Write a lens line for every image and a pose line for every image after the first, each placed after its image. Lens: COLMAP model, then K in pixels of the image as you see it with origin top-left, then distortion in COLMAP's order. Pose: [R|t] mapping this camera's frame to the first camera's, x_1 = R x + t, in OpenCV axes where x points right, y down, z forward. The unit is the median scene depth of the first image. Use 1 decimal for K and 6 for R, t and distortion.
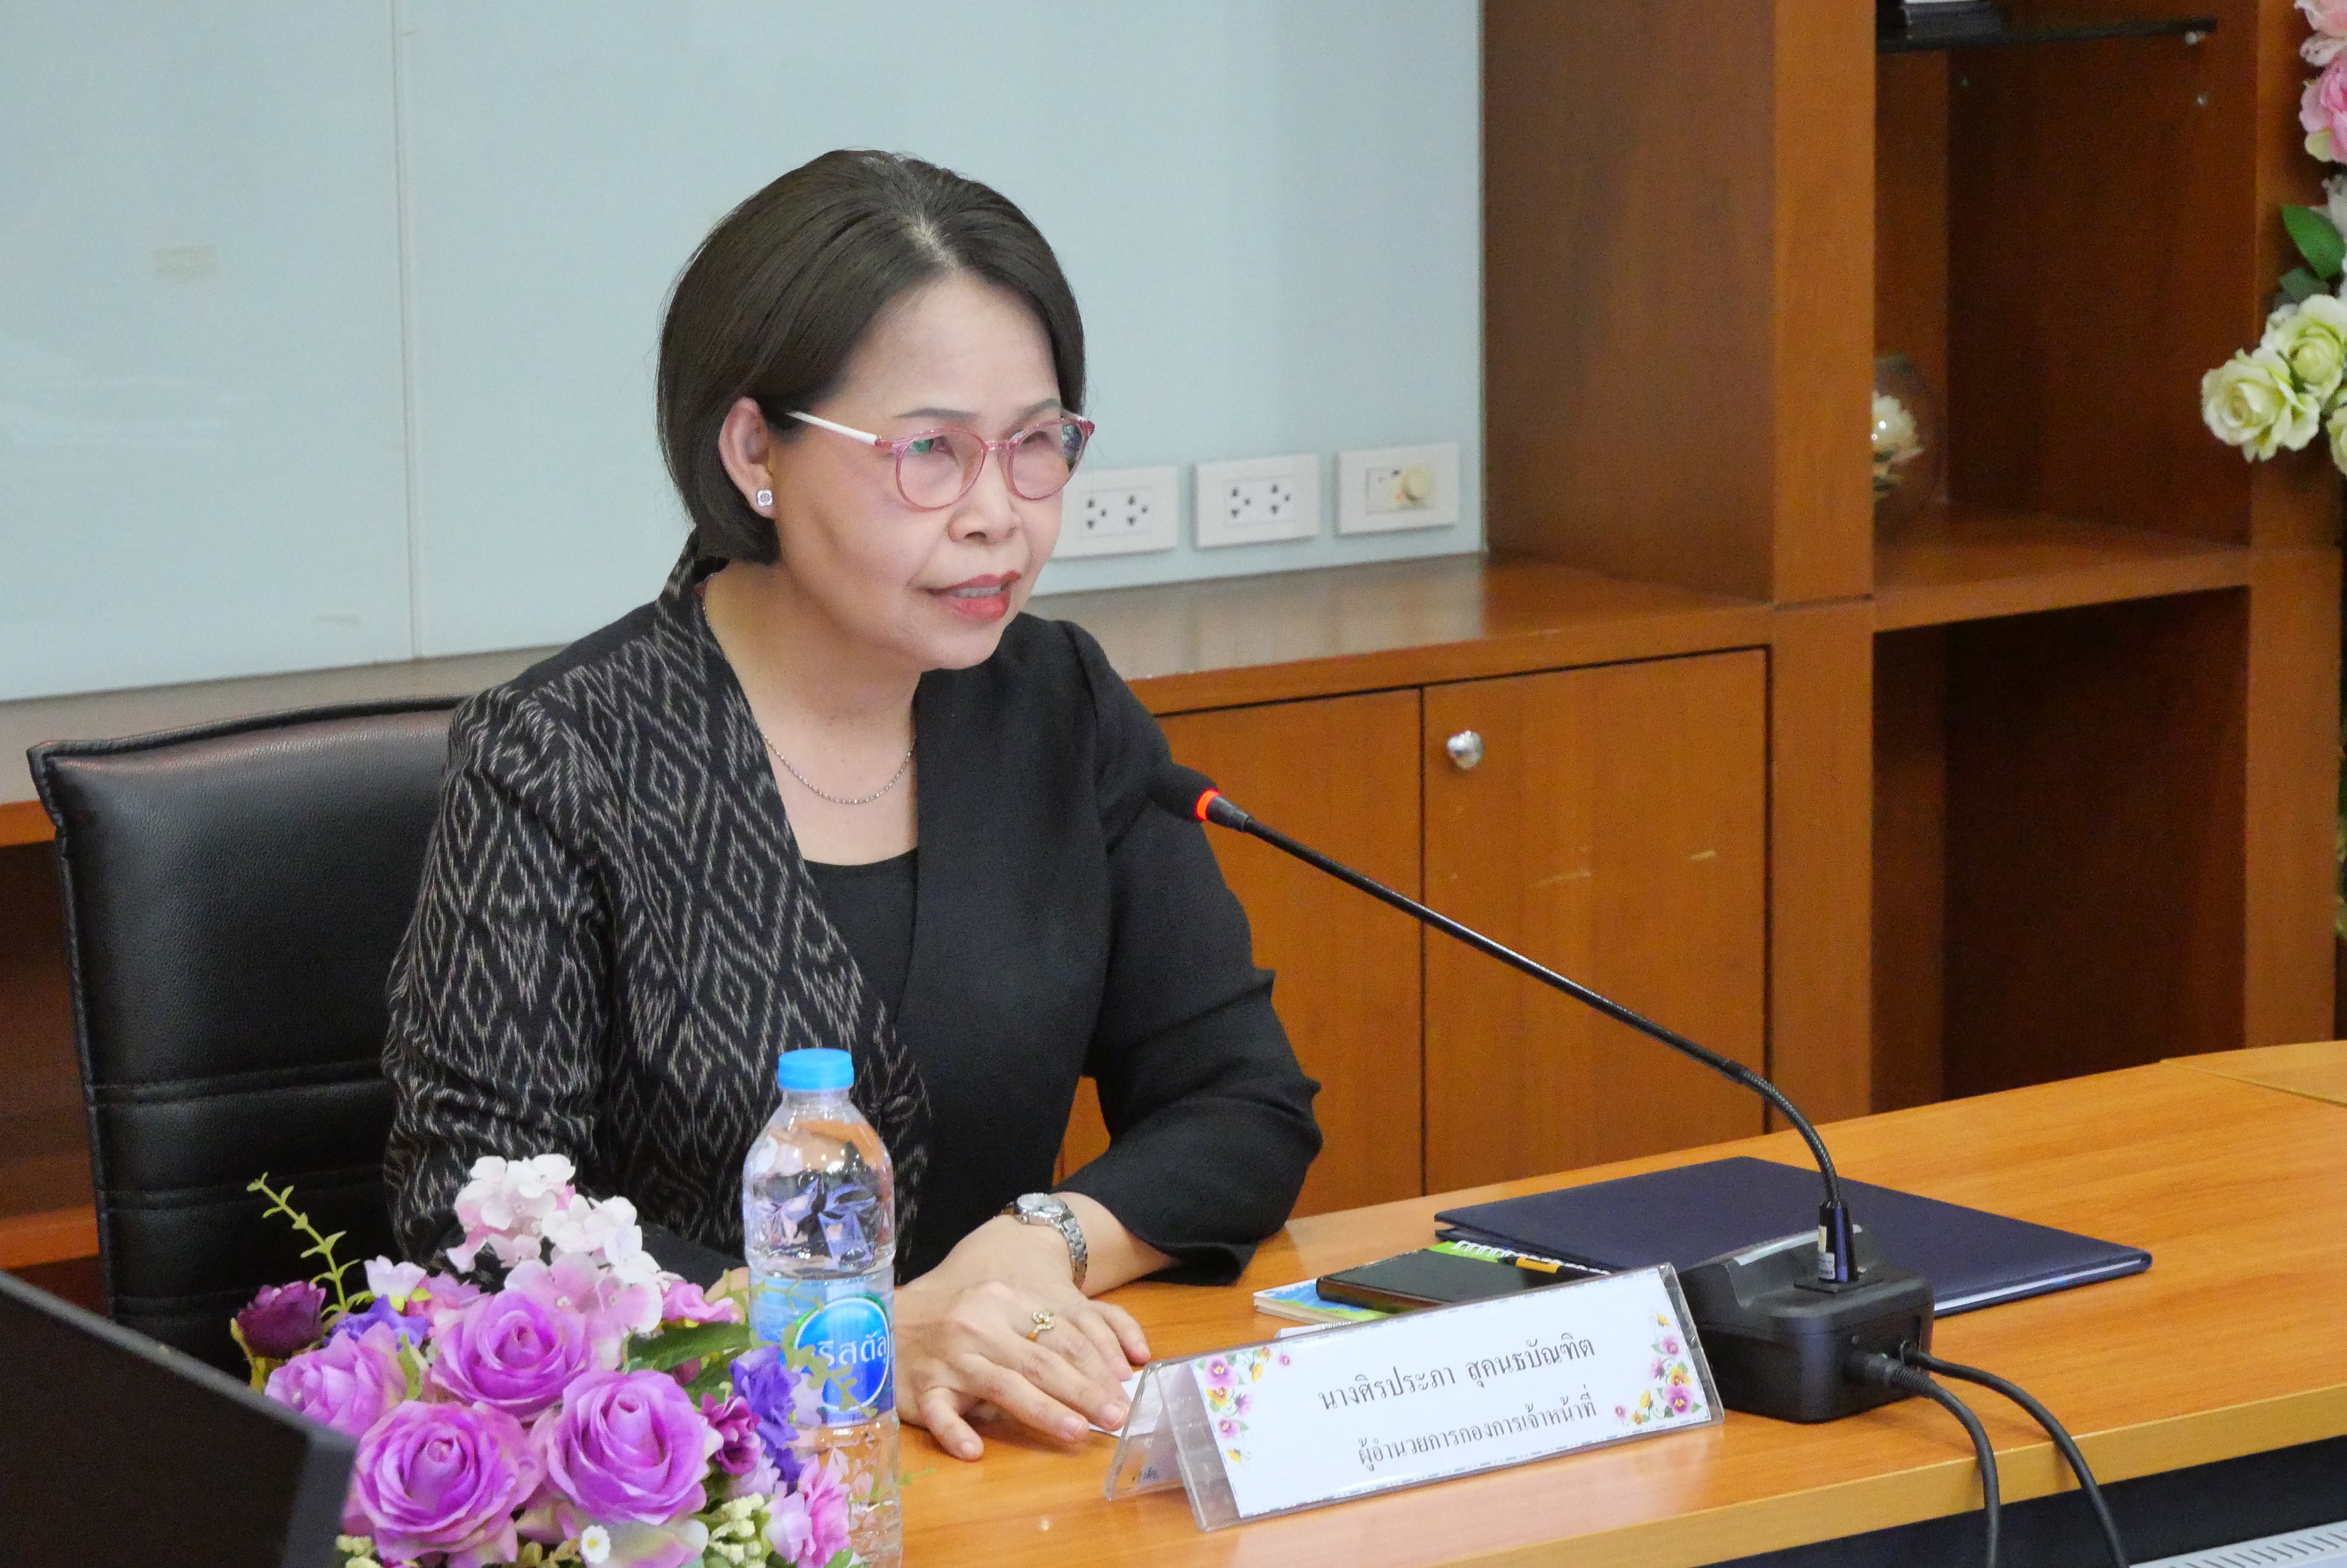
lens RADIAL K [[7189.1, 0, 1308.5], [0, 7189.1, 783.0], [0, 0, 1]] dist [0.412952, -0.230153]
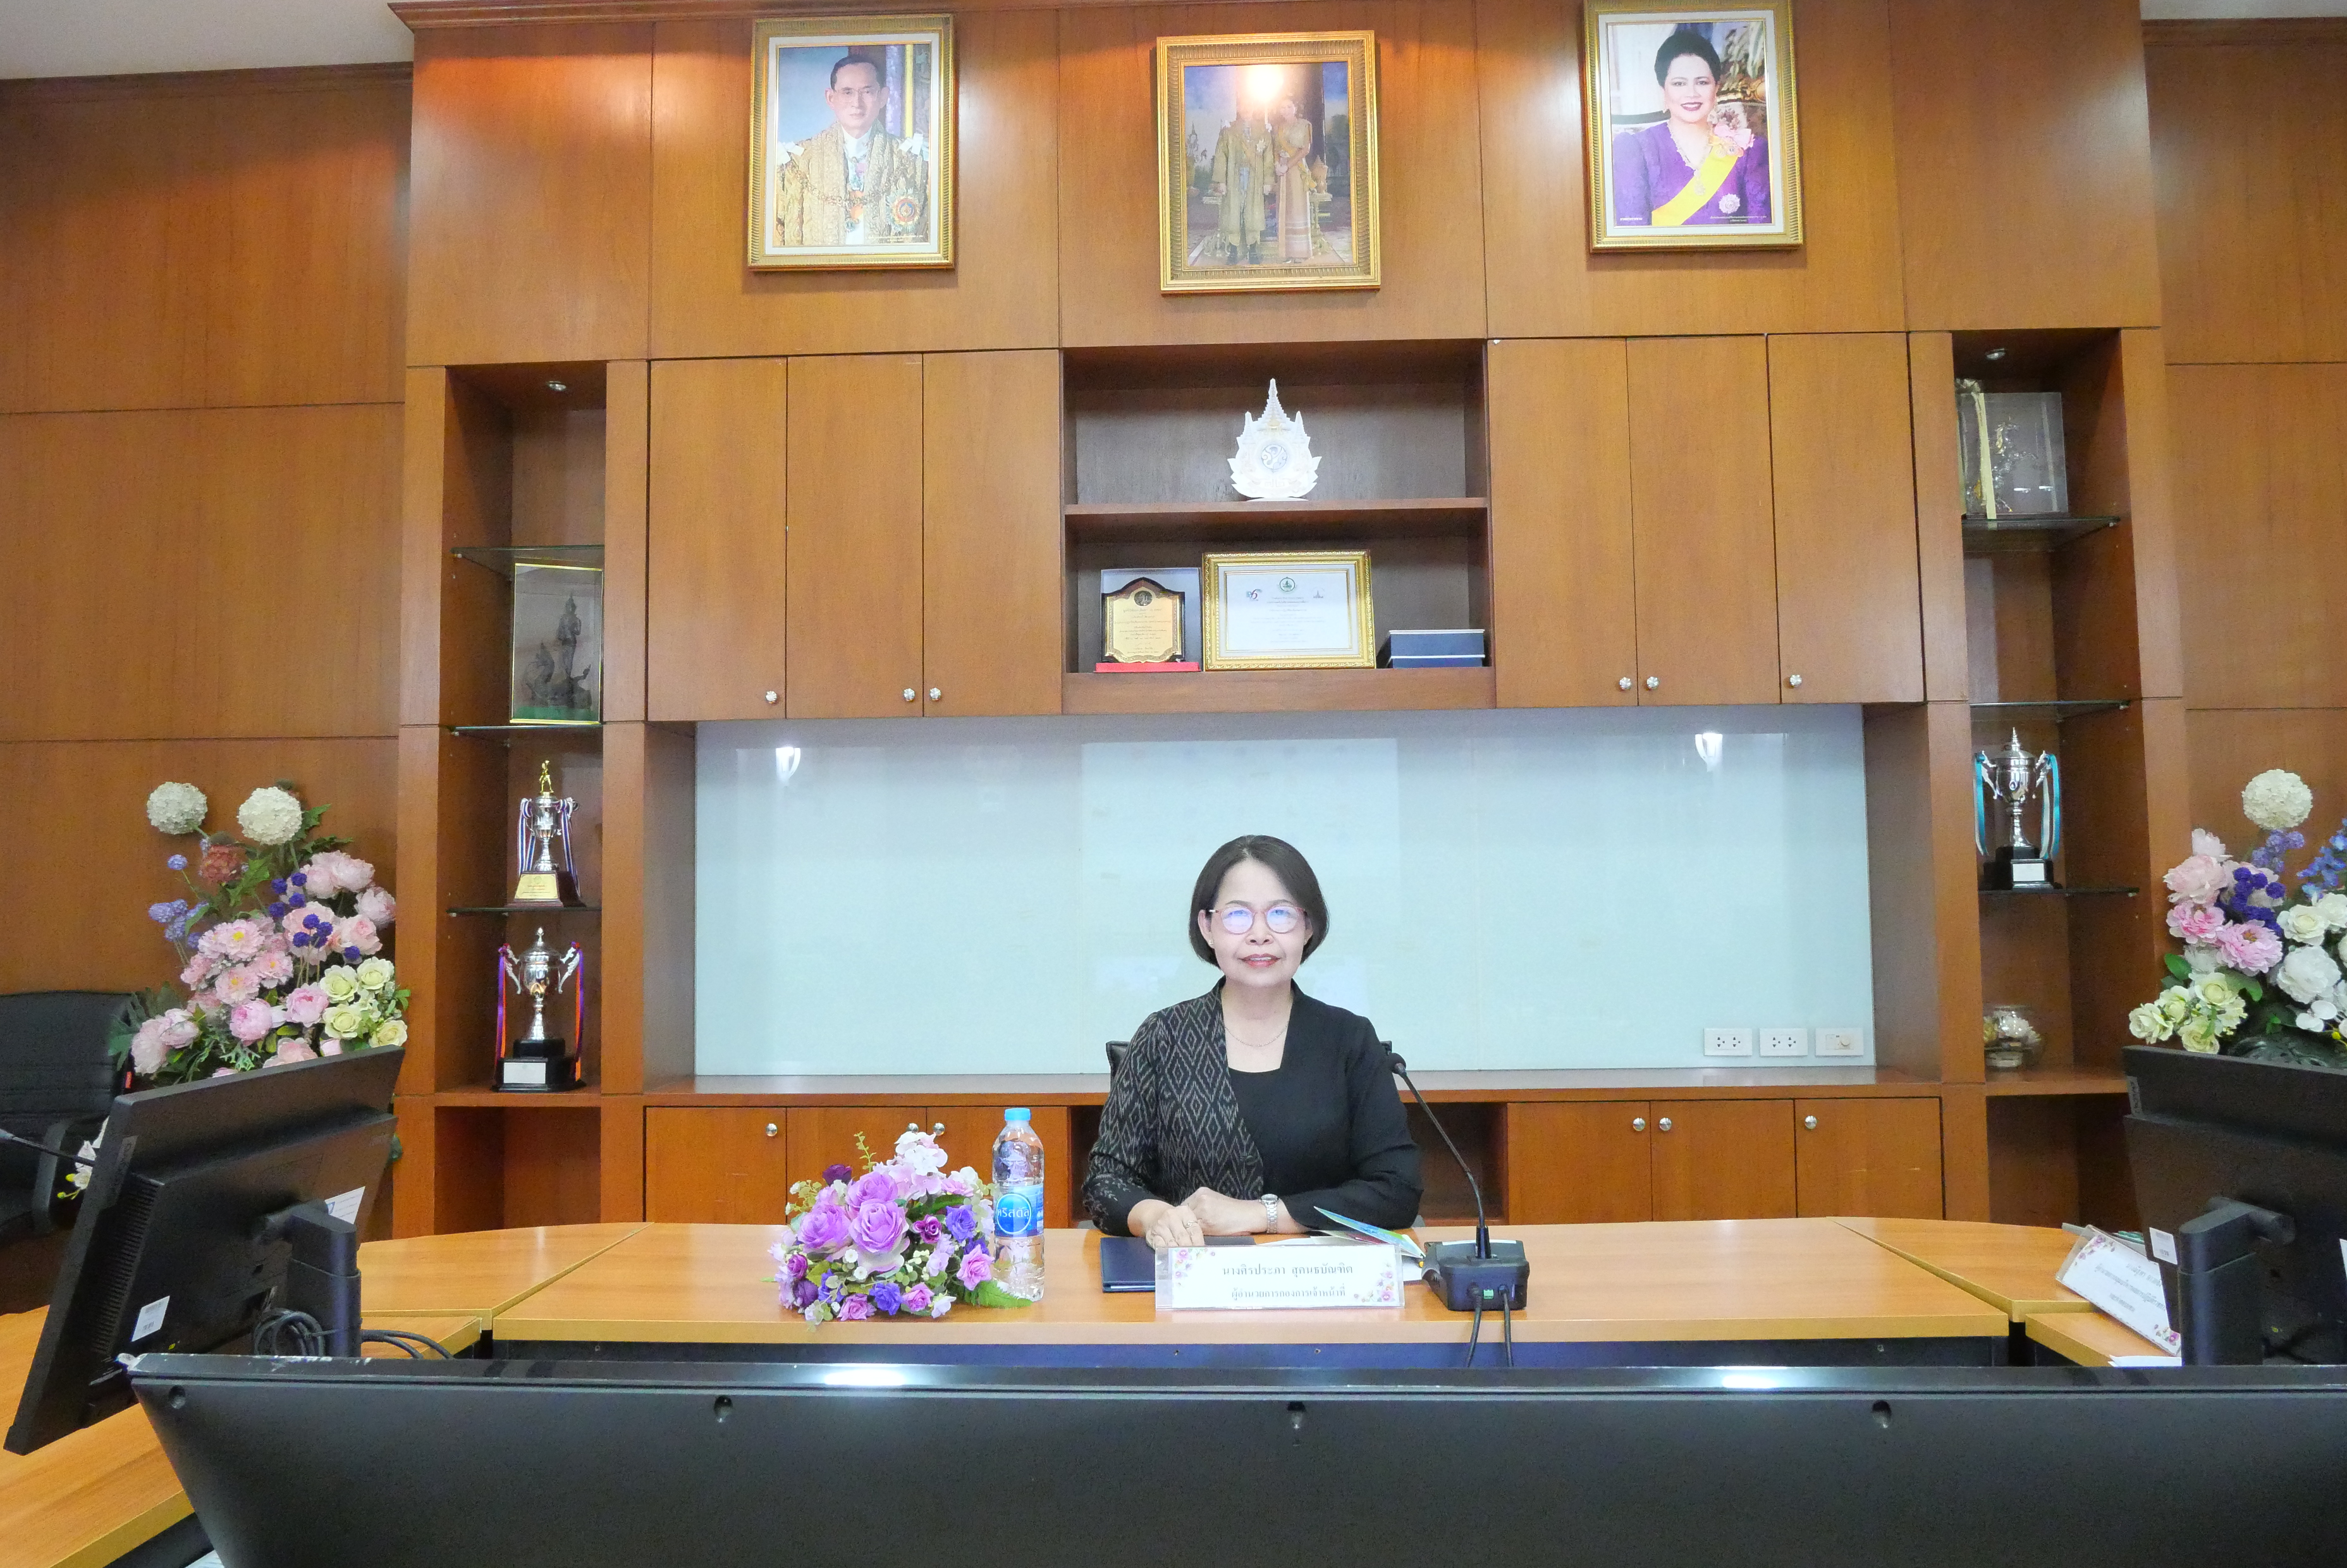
lens RADIAL K [[1676.0, 0, 1173.5], [0, 1676.0, 784.0], [0, 0, 1]] dist [-0.032921, 0.004537]
pose [[0.798684, -0.039220, -0.600471, 0.216214], [-0.100358, 0.975217, -0.197182, 0.019812], [0.593323, 0.217748, 0.774954, 0.276850]]
